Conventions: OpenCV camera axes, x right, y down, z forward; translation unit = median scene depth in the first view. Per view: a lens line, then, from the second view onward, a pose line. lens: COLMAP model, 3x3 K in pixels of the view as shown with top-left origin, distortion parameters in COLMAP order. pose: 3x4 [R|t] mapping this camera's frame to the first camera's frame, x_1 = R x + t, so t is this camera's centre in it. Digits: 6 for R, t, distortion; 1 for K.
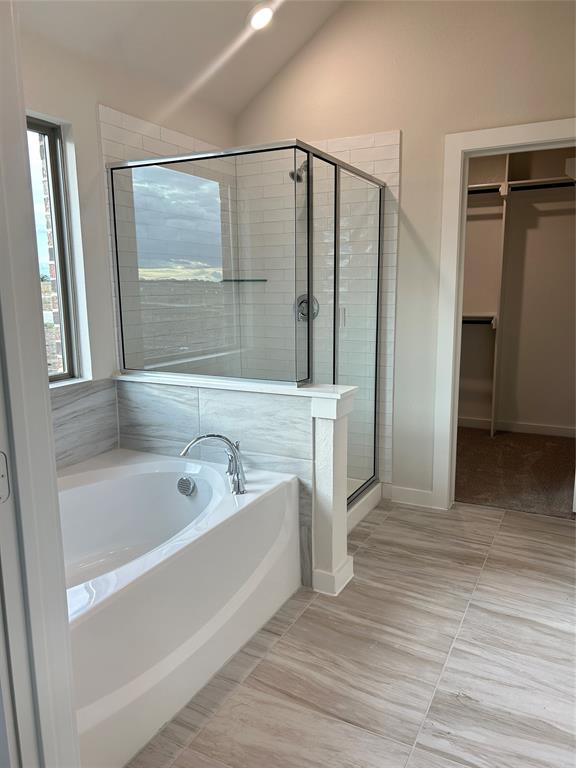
lens RADIAL K [[565.3, 0, 285.4], [0, 565.3, 376.7], [0, 0, 1]] dist [0.014133, 0.008694]
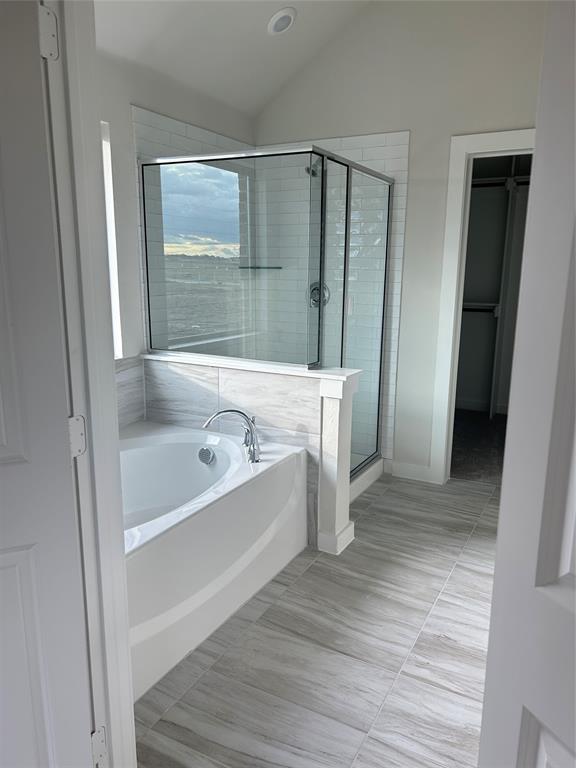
lens RADIAL K [[565.3, 0, 287.0], [0, 565.3, 389.6], [0, 0, 1]] dist [0.014133, 0.008694]
pose [[0.999671, 0.022500, -0.012287, -0.005096], [-0.021734, 0.998008, 0.059228, -0.005868], [0.013595, -0.058941, 0.998169, -0.102987]]
